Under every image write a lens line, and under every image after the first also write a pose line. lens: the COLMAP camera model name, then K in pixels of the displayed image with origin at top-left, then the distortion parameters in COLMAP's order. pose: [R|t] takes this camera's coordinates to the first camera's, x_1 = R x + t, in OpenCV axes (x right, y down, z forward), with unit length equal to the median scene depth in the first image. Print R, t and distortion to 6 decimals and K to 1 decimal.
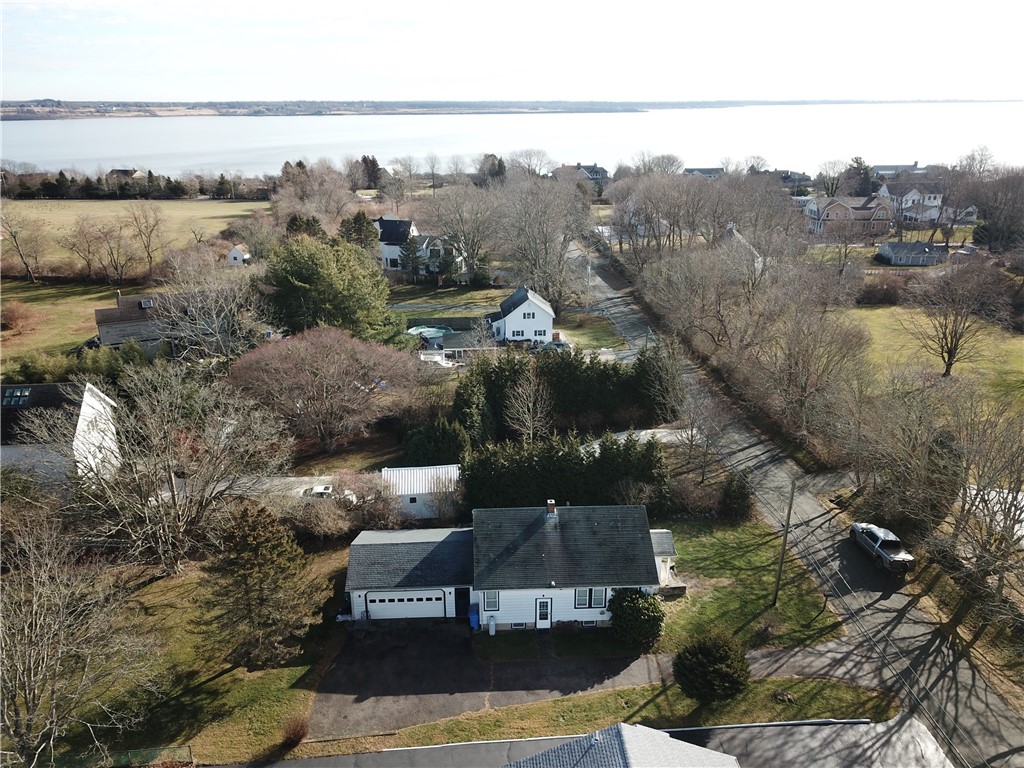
lens RADIAL K [[774.5, 0, 503.2], [0, 774.5, 385.9], [0, 0, 1]] dist [0.013475, -0.010937]
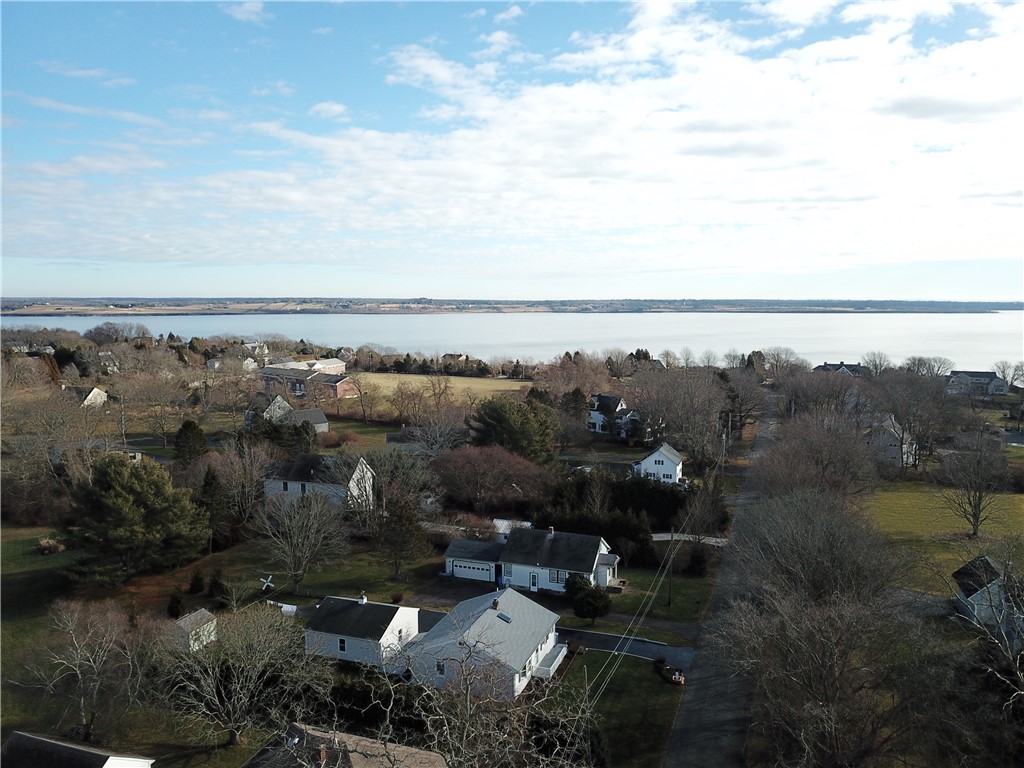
lens RADIAL K [[777.1, 0, 504.1], [0, 777.1, 381.0], [0, 0, 1]] dist [0.008911, -0.004035]
pose [[0.921013, 0.046473, -0.386750, 0.434186], [-0.139266, 0.966520, -0.215511, 0.148286], [0.363786, 0.252349, 0.896649, -0.532833]]
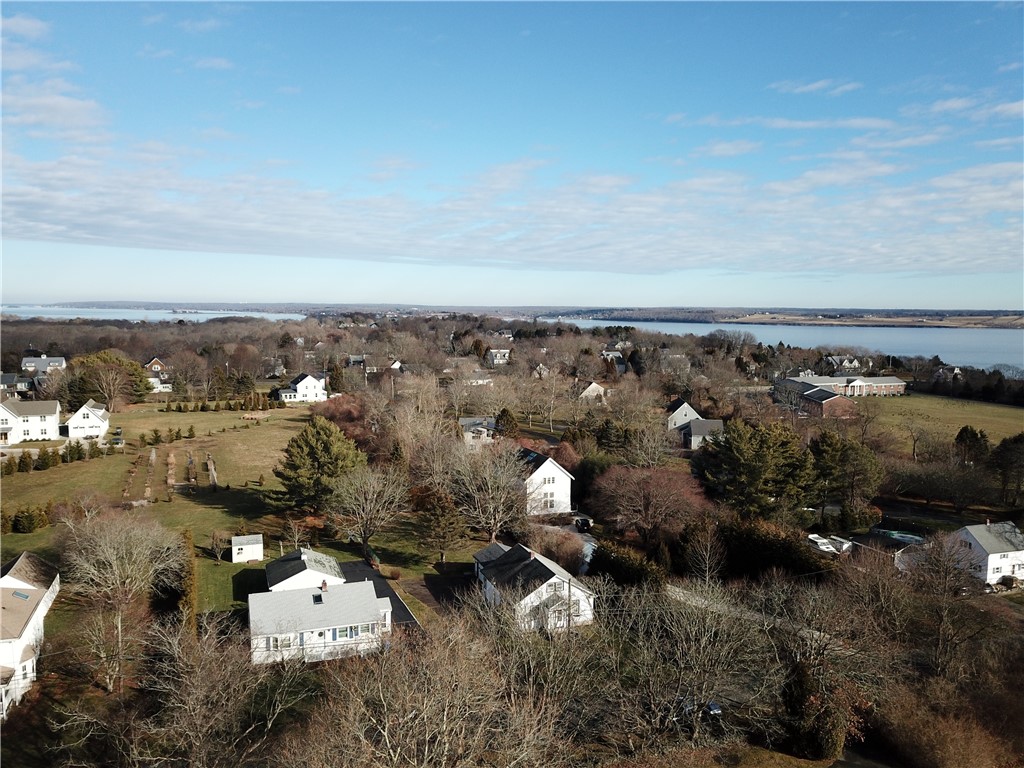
lens RADIAL K [[769.1, 0, 502.0], [0, 769.1, 463.8], [0, 0, 1]] dist [0.000521, -0.000075]
pose [[0.290479, 0.199271, -0.935902, 1.027958], [-0.340982, 0.935425, 0.093338, -0.108033], [0.894066, 0.292013, 0.339669, 0.200222]]
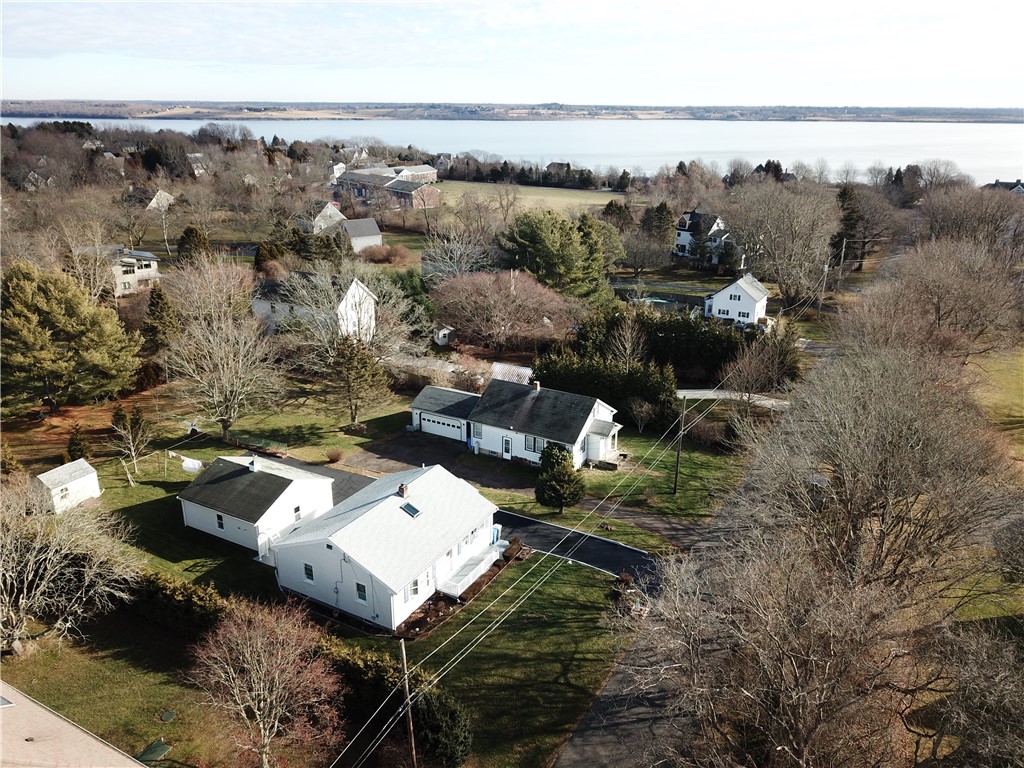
lens RADIAL K [[774.5, 0, 503.2], [0, 774.5, 385.9], [0, 0, 1]] dist [0.013475, -0.010937]
pose [[0.841910, 0.192640, -0.504061, 0.482598], [-0.195340, 0.979556, 0.048095, 0.065126], [0.503020, 0.057972, 0.862328, -0.186768]]
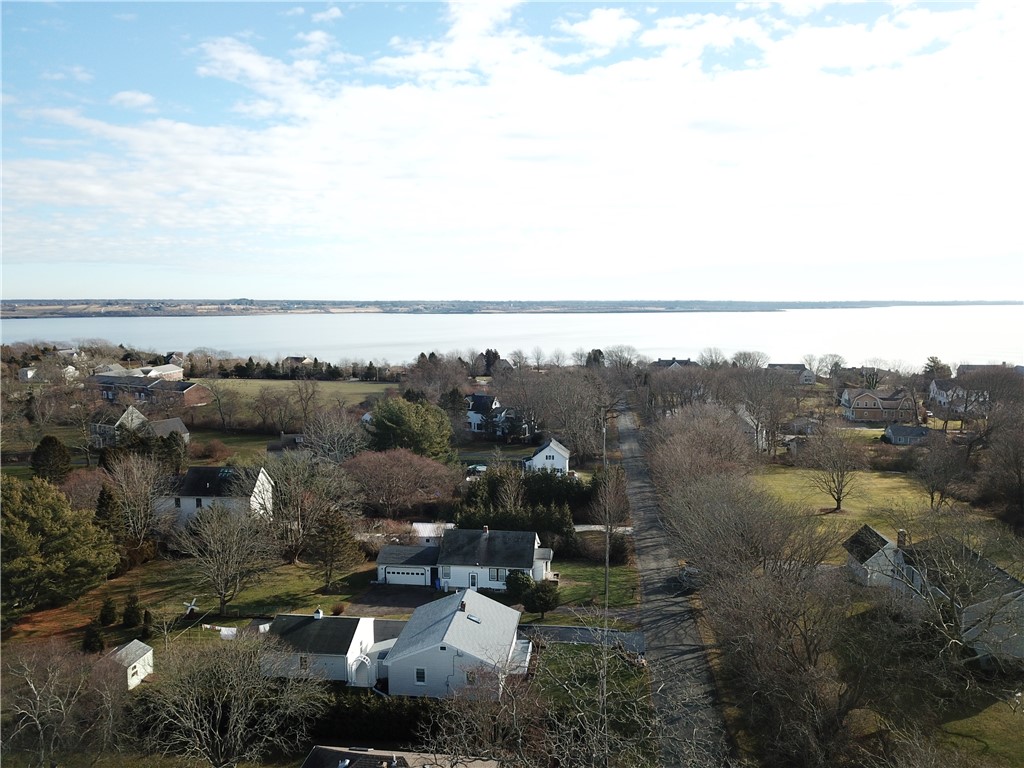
lens RADIAL K [[777.1, 0, 504.1], [0, 777.1, 381.0], [0, 0, 1]] dist [0.008911, -0.004035]
pose [[0.983904, 0.021316, -0.177421, 0.282576], [-0.064188, 0.968754, -0.239572, 0.166551], [0.166771, 0.247104, 0.954530, -0.577857]]
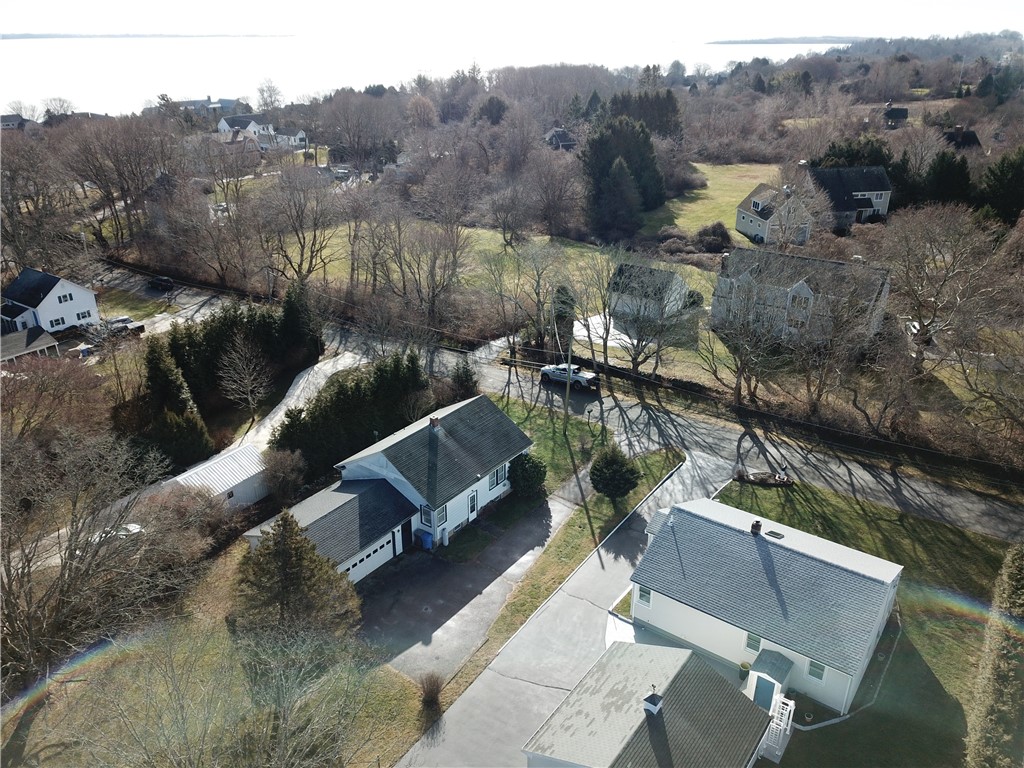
lens RADIAL K [[773.3, 0, 503.5], [0, 773.3, 382.7], [0, 0, 1]] dist [0.030794, -0.034750]
pose [[0.634320, -0.314056, 0.706404, -0.411900], [0.265084, 0.946726, 0.182865, -0.045593], [-0.726202, 0.071262, 0.683778, 0.112038]]
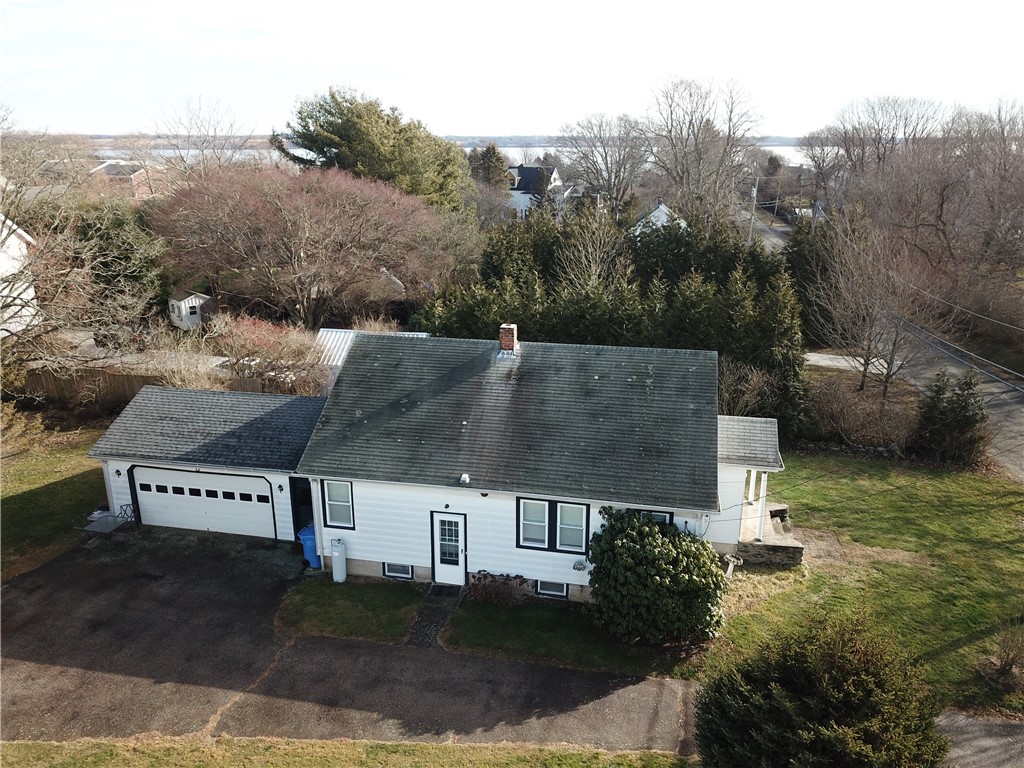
lens RADIAL K [[777.1, 0, 504.1], [0, 777.1, 381.0], [0, 0, 1]] dist [0.008911, -0.004035]
pose [[0.967599, 0.079204, -0.239748, 0.113800], [-0.091136, 0.995071, -0.039080, 0.131403], [0.235471, 0.059663, 0.970048, 0.352429]]
